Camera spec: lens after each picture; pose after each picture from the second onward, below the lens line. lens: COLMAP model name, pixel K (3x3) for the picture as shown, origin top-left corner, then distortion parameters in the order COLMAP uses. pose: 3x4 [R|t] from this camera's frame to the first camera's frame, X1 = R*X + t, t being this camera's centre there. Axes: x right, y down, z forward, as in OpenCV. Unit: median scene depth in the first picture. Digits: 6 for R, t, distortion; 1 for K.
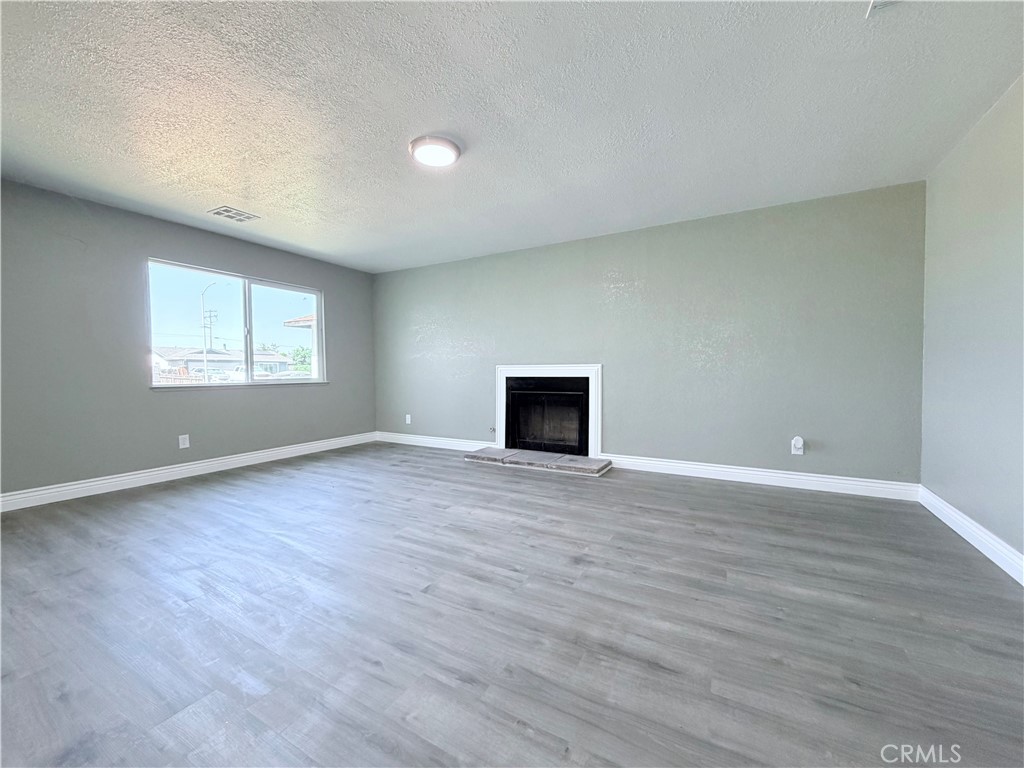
lens RADIAL K [[409.6, 0, 510.5], [0, 409.6, 383.3], [0, 0, 1]] dist [0.000015, 0.000438]
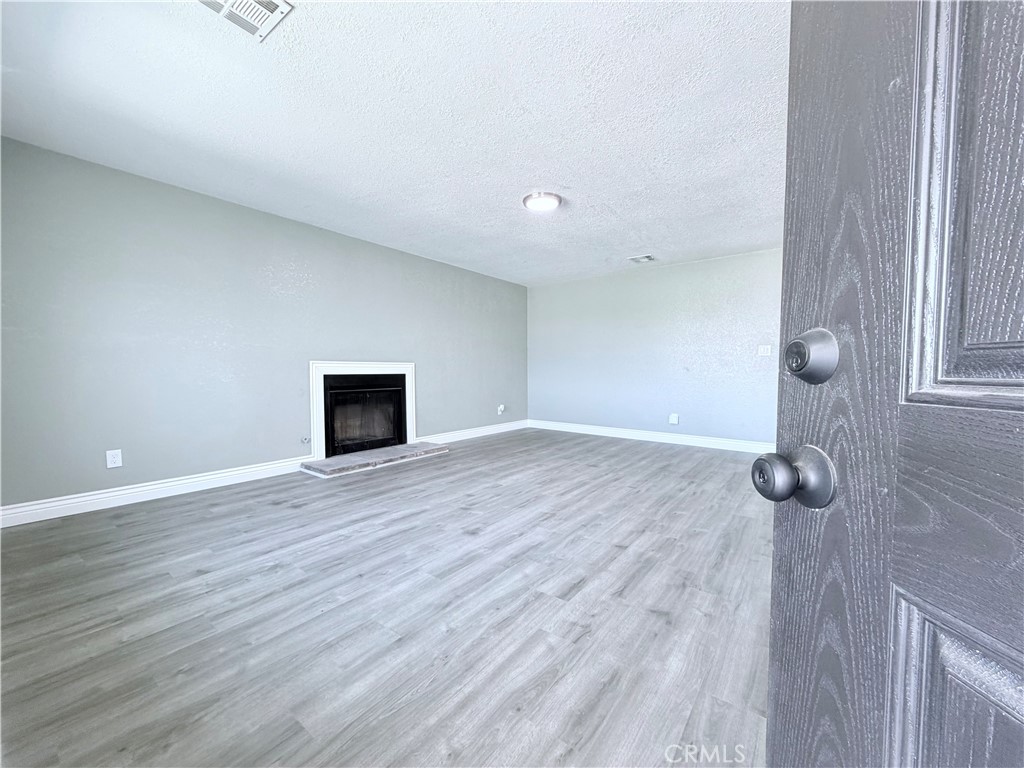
lens RADIAL K [[409.6, 0, 510.5], [0, 409.6, 383.3], [0, 0, 1]] dist [0.000015, 0.000438]
pose [[0.129587, -0.026877, 0.991204, -1.102193], [0.026327, 0.999373, 0.023656, -0.010461], [-0.991218, 0.023030, 0.130214, 0.686094]]
